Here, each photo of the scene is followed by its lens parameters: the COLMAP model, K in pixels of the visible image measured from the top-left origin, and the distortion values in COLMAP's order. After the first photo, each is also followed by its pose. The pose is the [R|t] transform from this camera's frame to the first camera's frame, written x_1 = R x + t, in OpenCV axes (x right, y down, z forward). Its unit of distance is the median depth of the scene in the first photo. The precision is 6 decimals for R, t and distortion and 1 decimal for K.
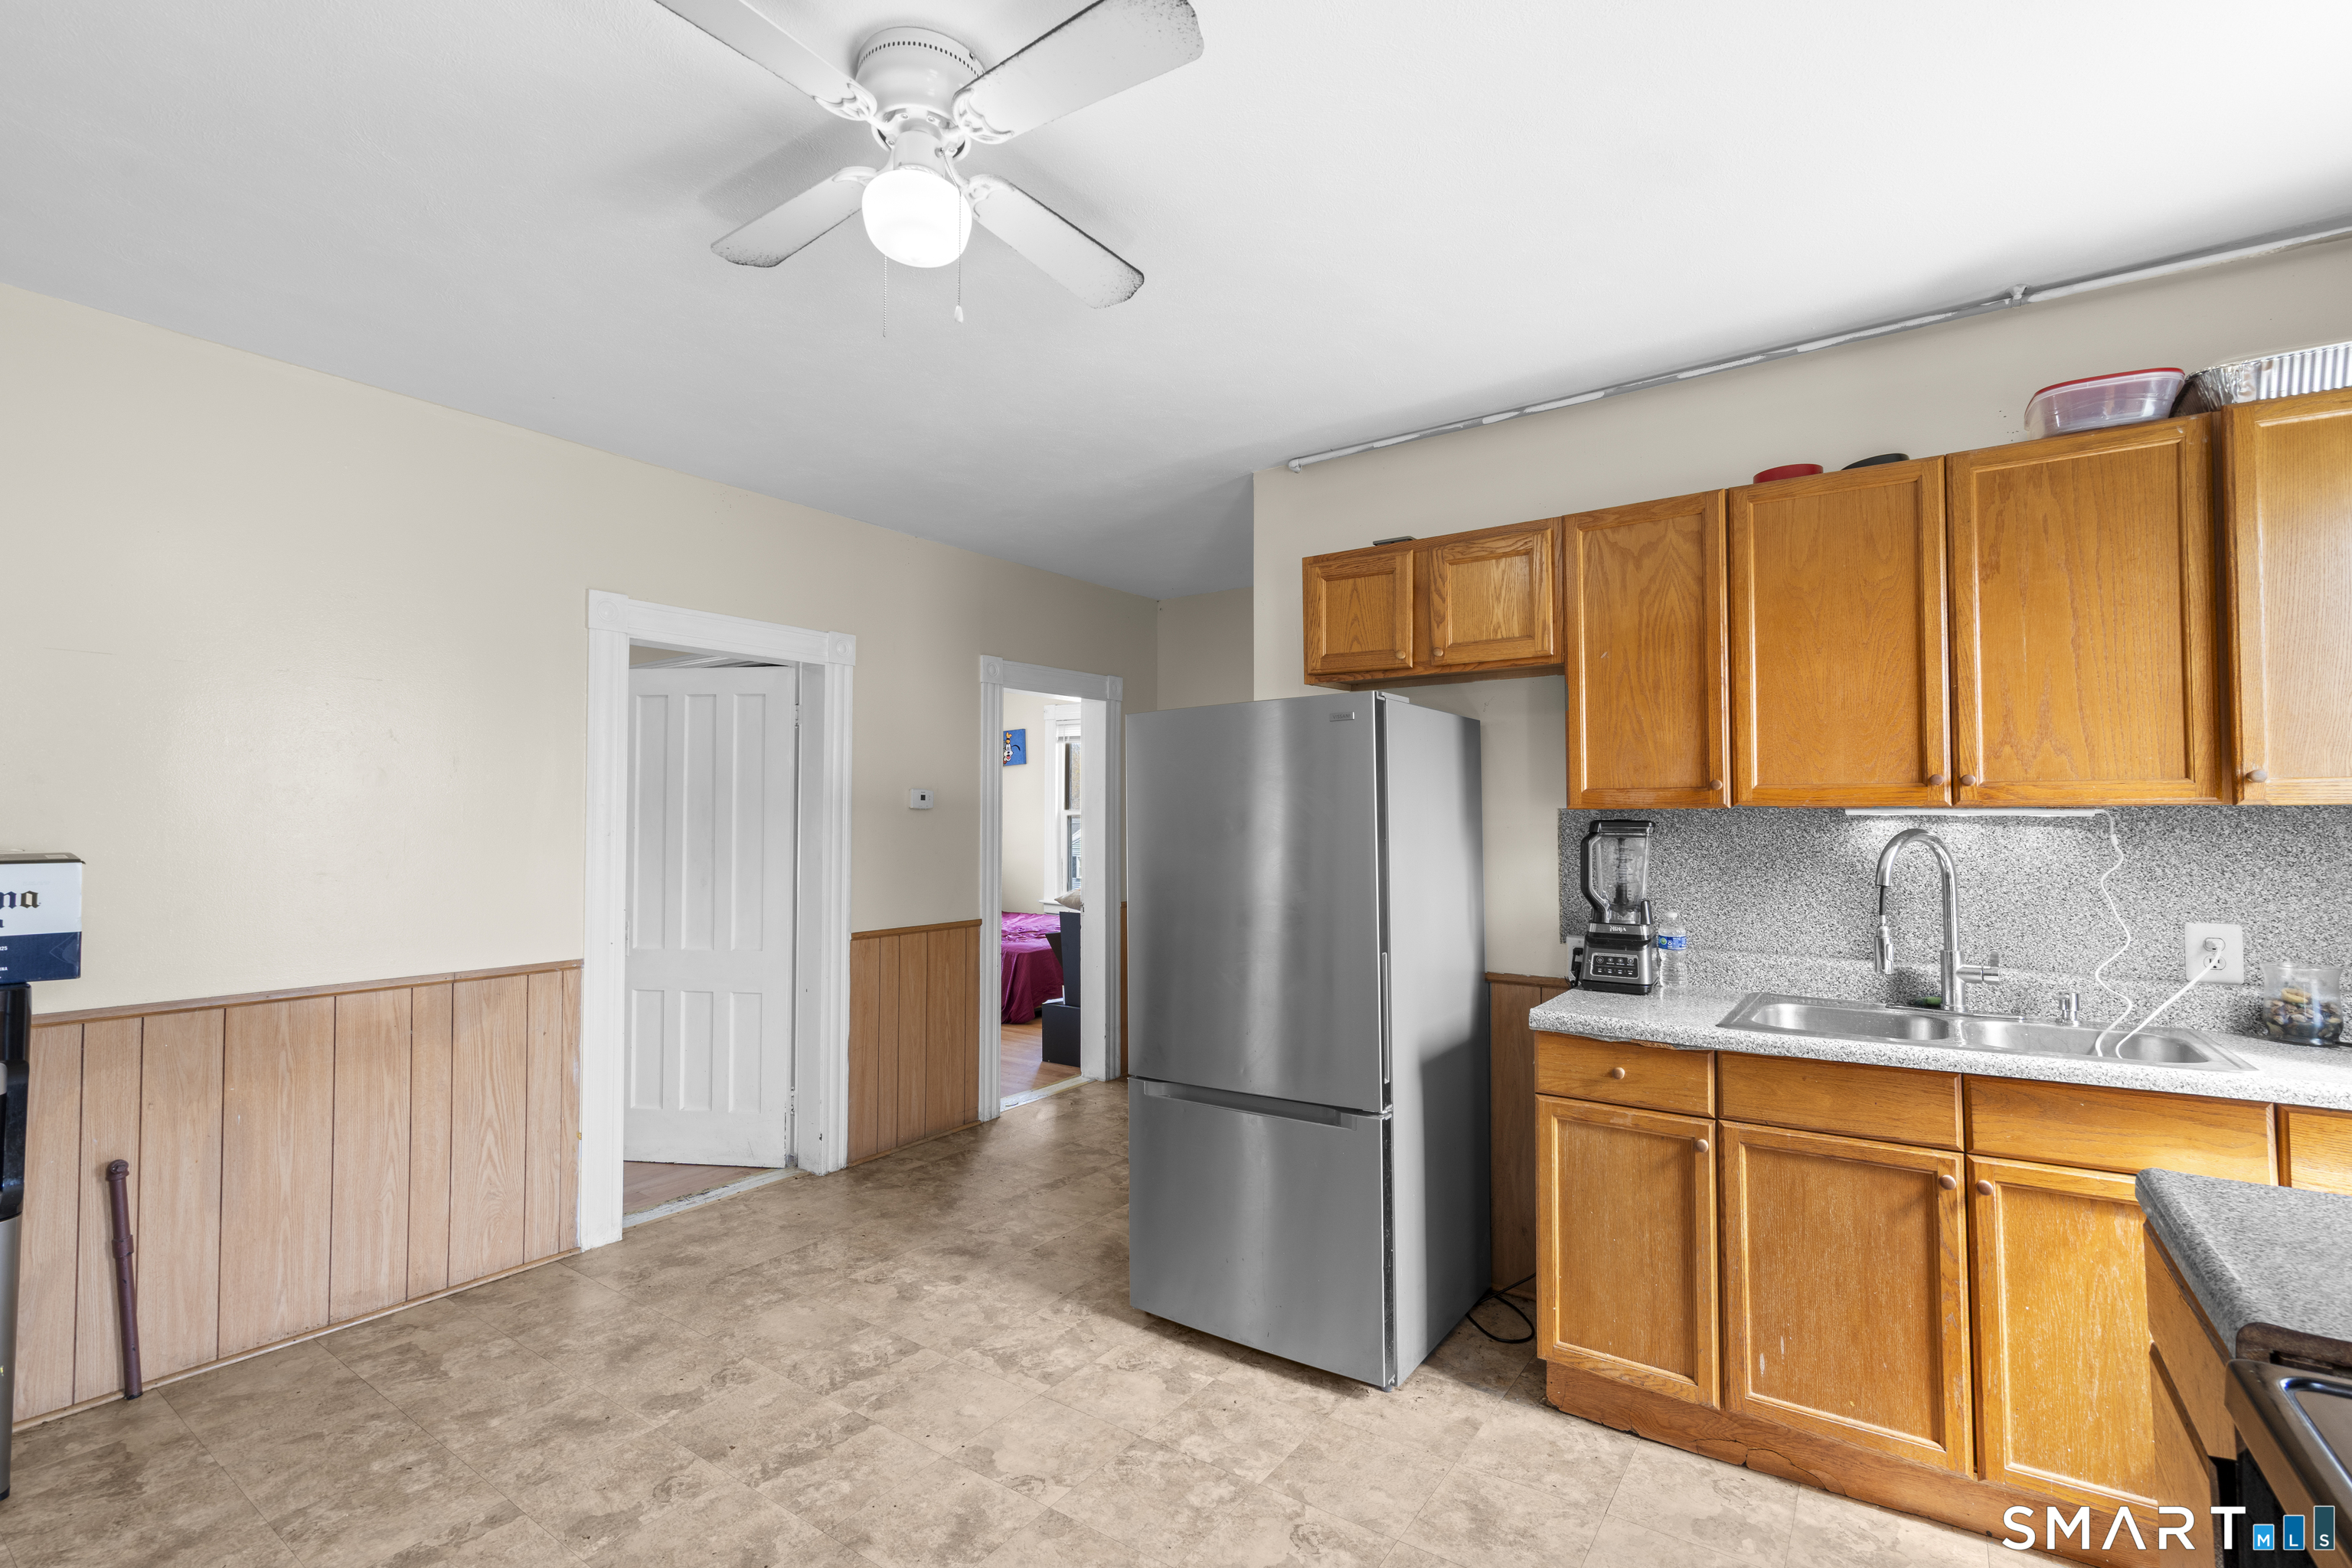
lens RADIAL K [[1064.5, 0, 1175.9], [0, 1064.5, 792.8], [0, 0, 1]] dist [0.002932, -0.000020]
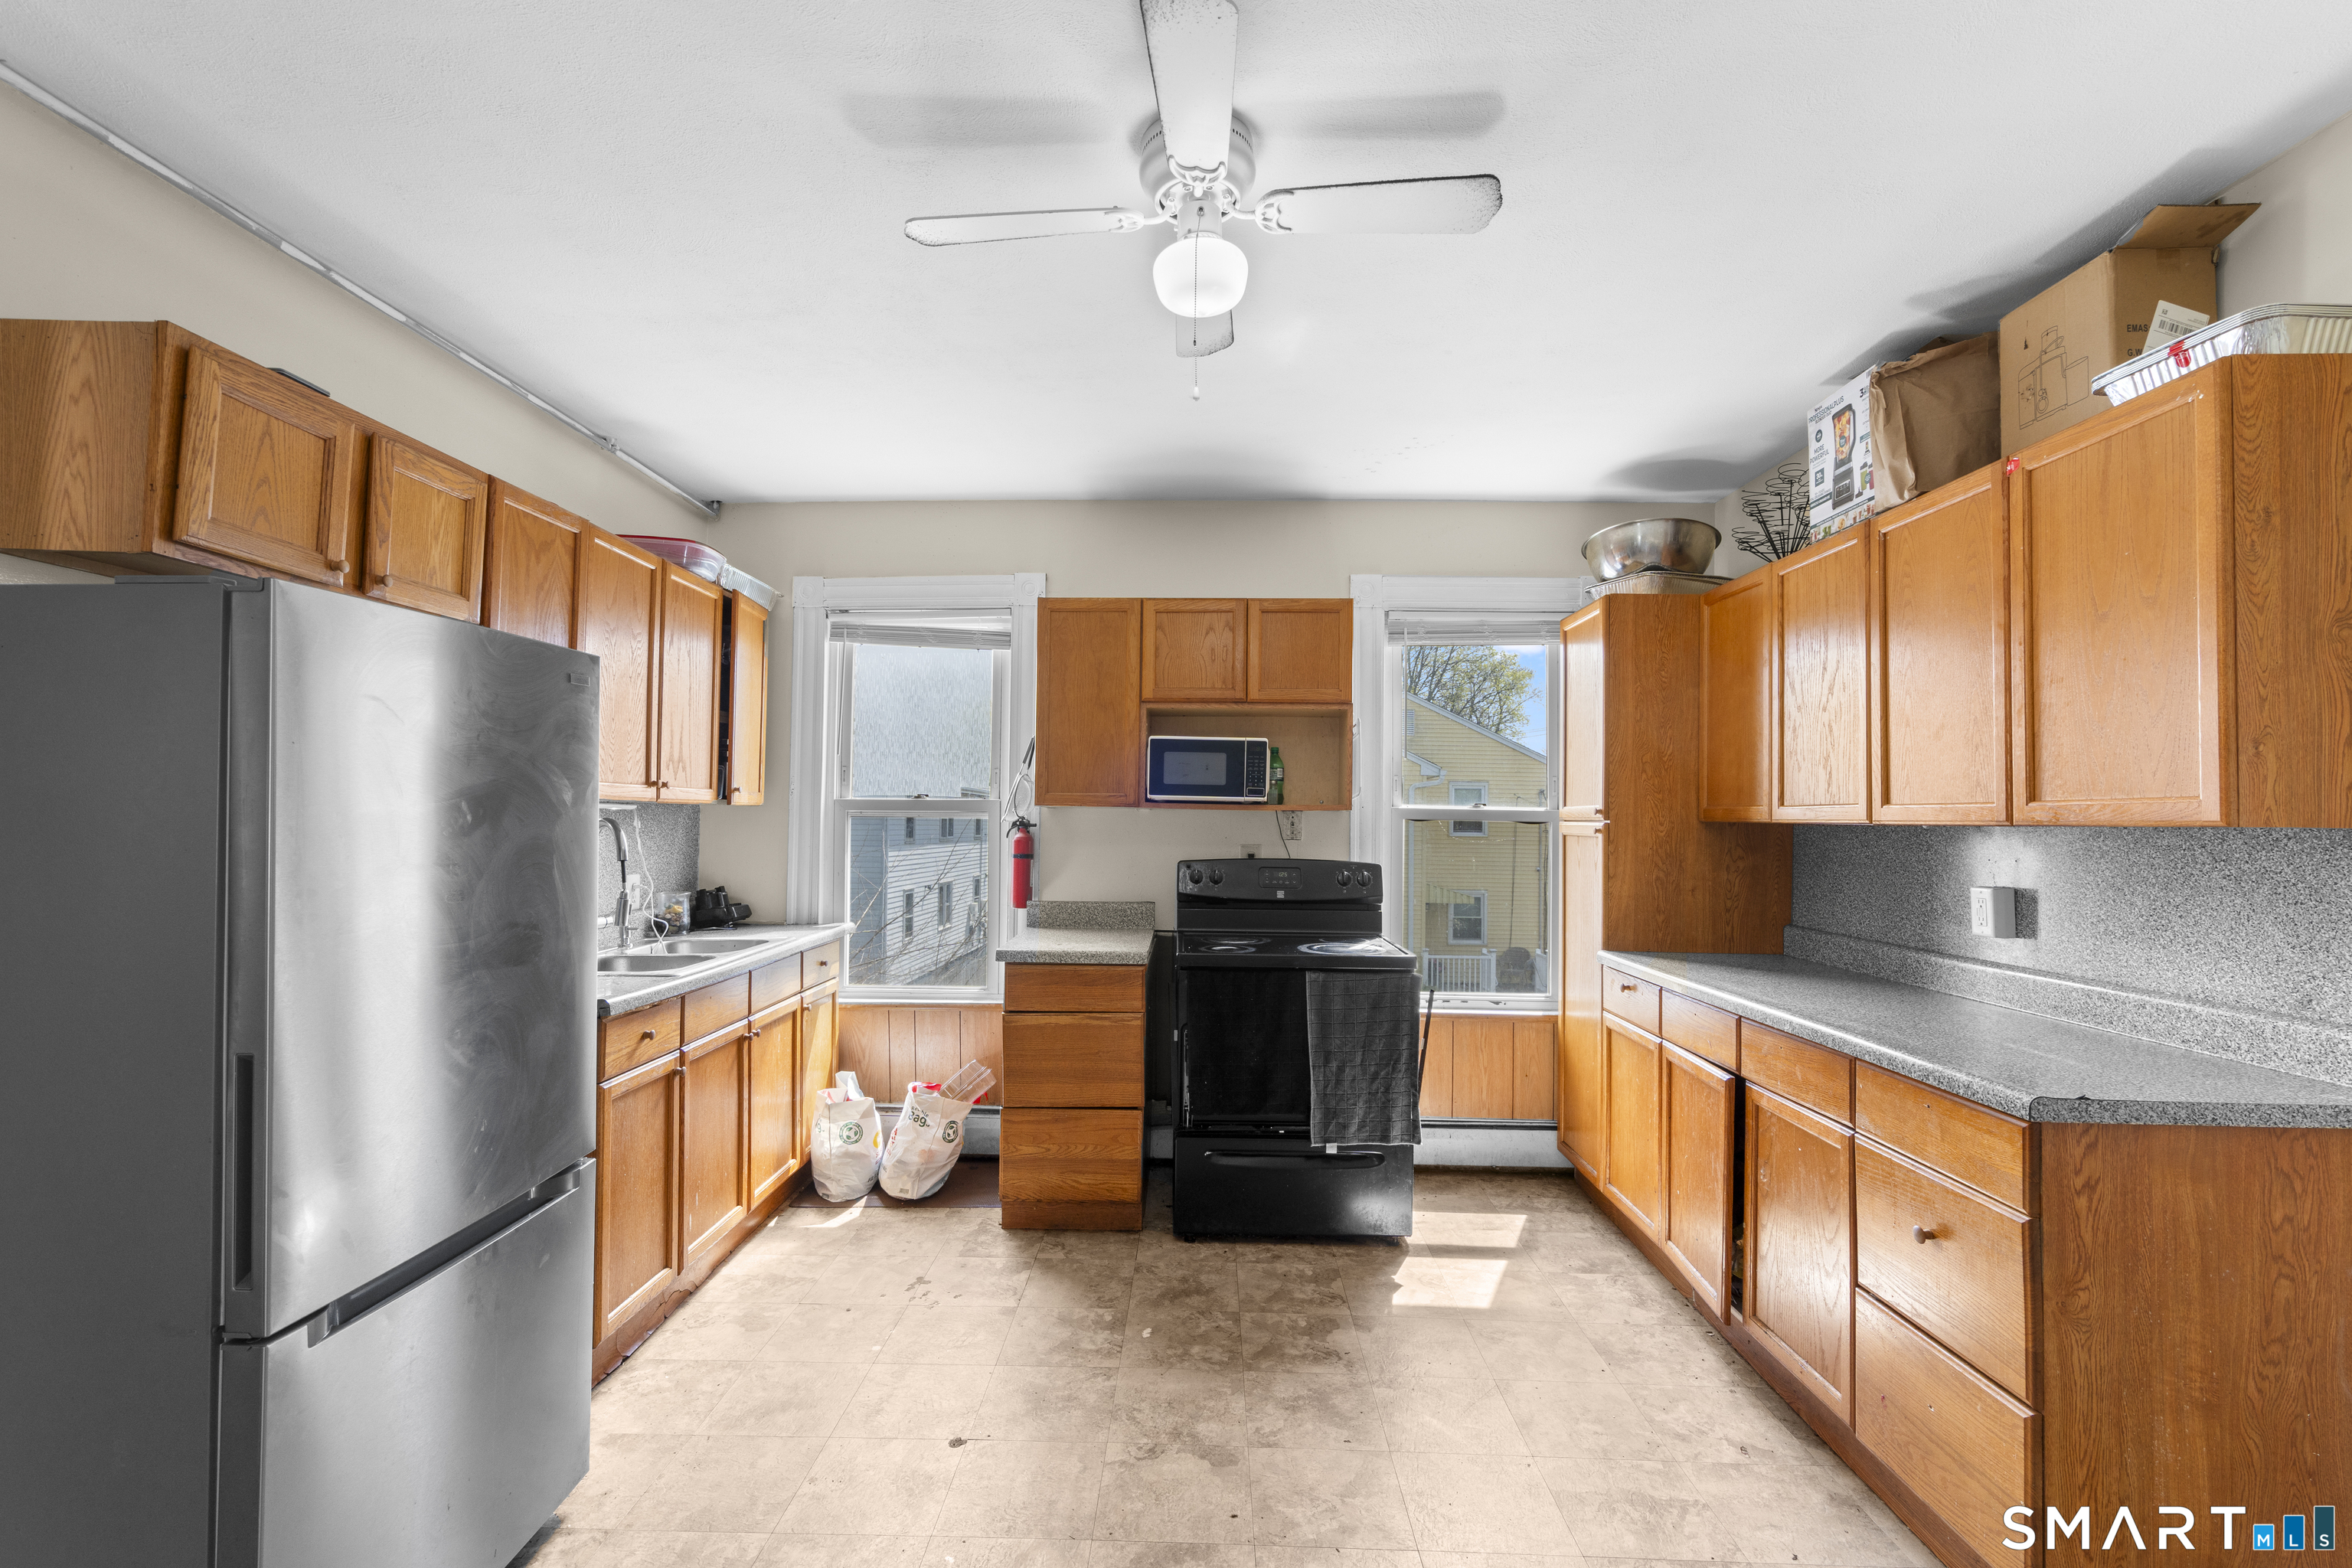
lens RADIAL K [[1064.5, 0, 1175.9], [0, 1064.5, 792.8], [0, 0, 1]] dist [0.002932, -0.000020]
pose [[-0.554905, 0.015077, 0.831777, -0.739717], [-0.030695, 0.998784, -0.038582, 0.029423], [-0.831348, -0.046941, -0.553767, 1.037237]]
